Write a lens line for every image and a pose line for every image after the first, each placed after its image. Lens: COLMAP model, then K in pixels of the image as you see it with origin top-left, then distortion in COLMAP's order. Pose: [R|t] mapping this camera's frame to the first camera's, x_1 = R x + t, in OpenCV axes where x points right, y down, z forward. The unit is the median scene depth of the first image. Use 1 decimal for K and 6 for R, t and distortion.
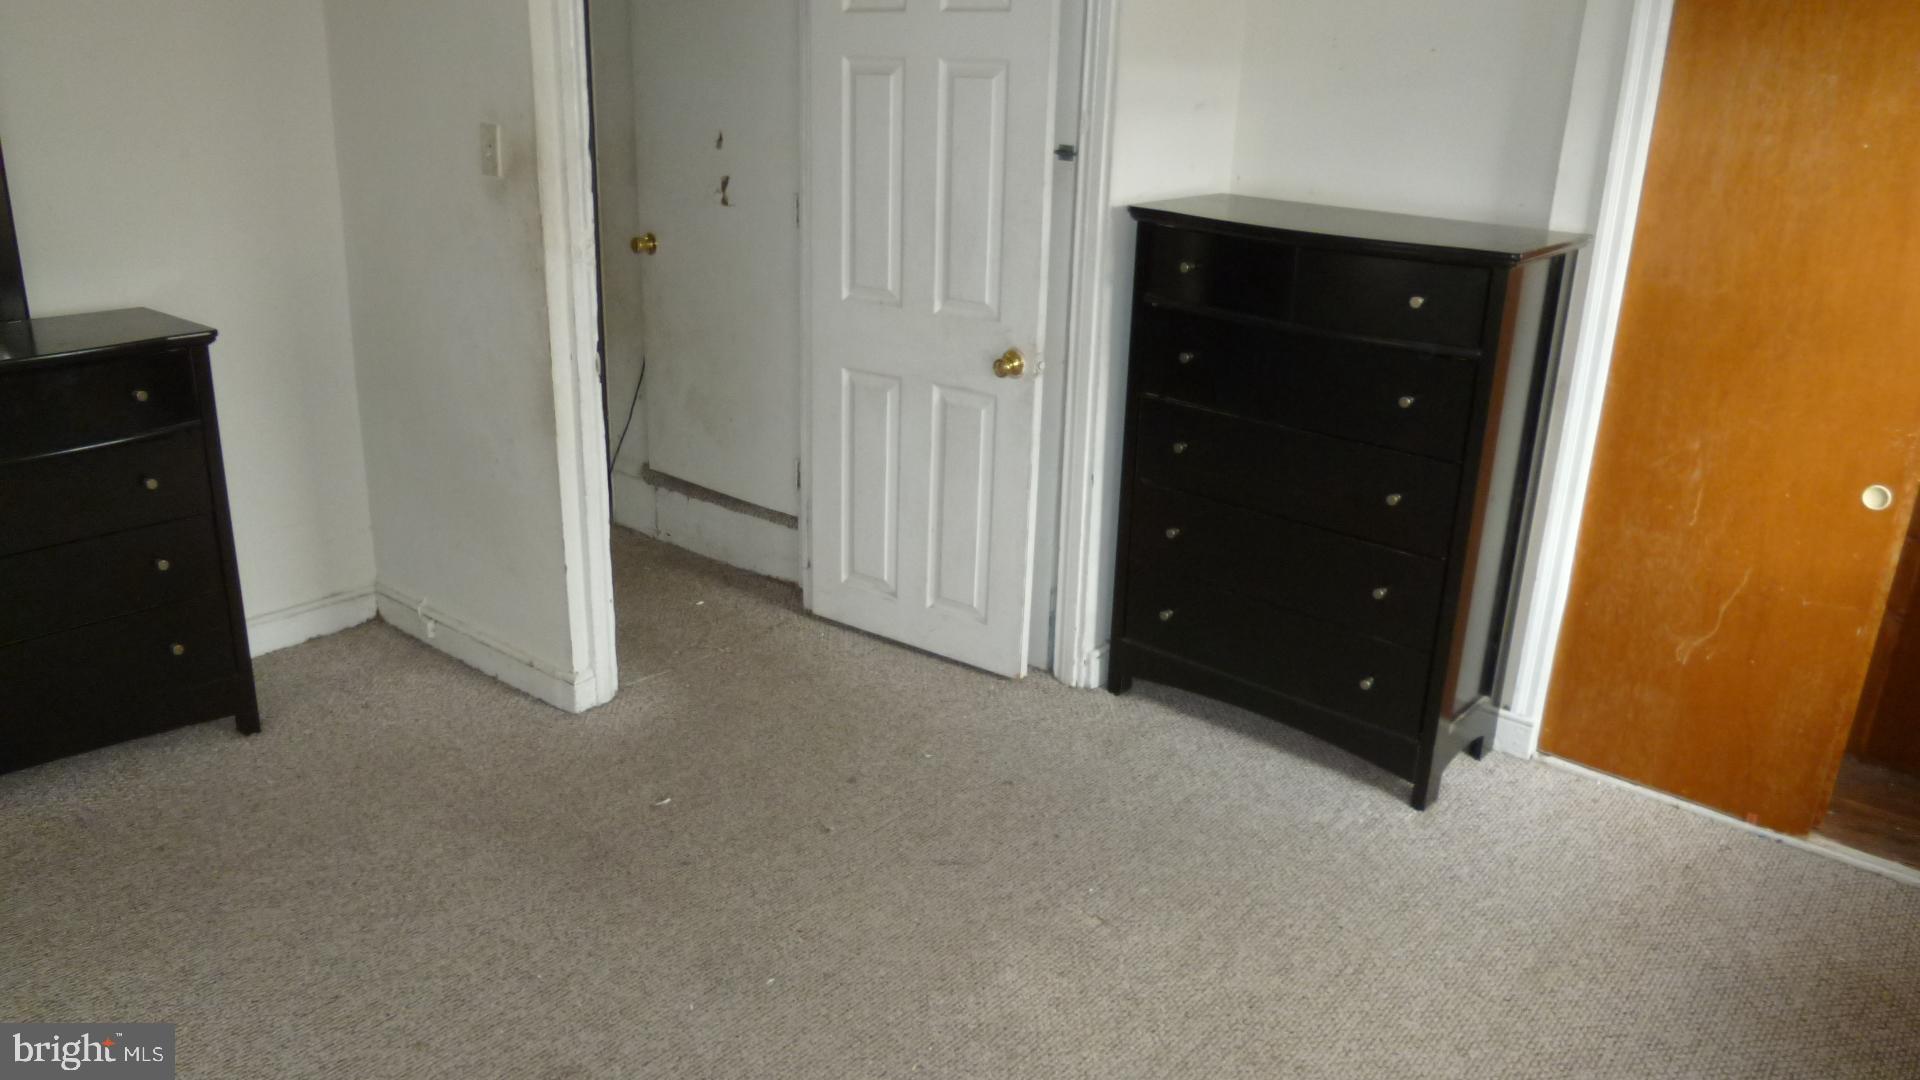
lens RADIAL K [[1391.3, 0, 945.5], [0, 1391.3, 558.3], [0, 0, 1]] dist [-0.059035, 0.021958]
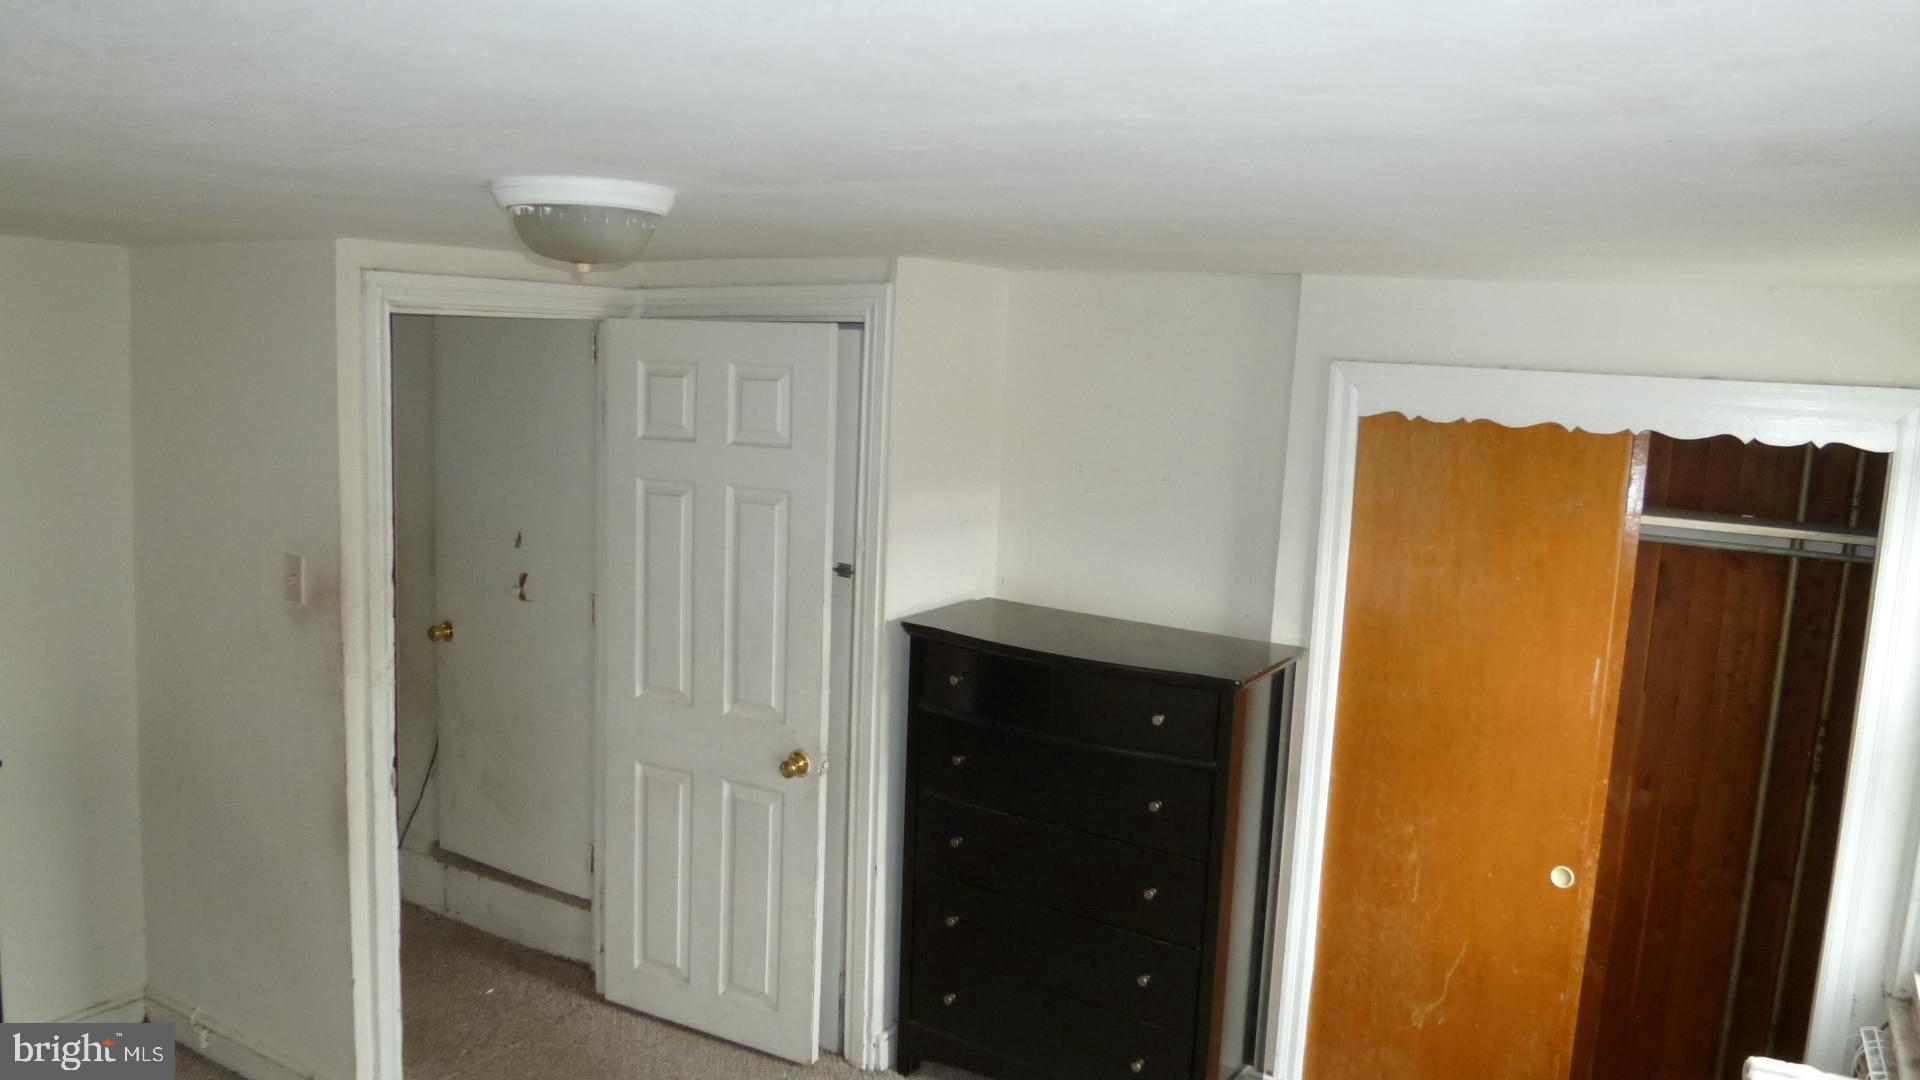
lens RADIAL K [[1391.3, 0, 948.8], [0, 1391.3, 531.9], [0, 0, 1]] dist [-0.059035, 0.021958]
pose [[0.988988, -0.006796, 0.147840, 0.006522], [0.036761, 0.978918, -0.200918, -0.098281], [-0.143357, 0.204140, 0.968388, -0.084587]]
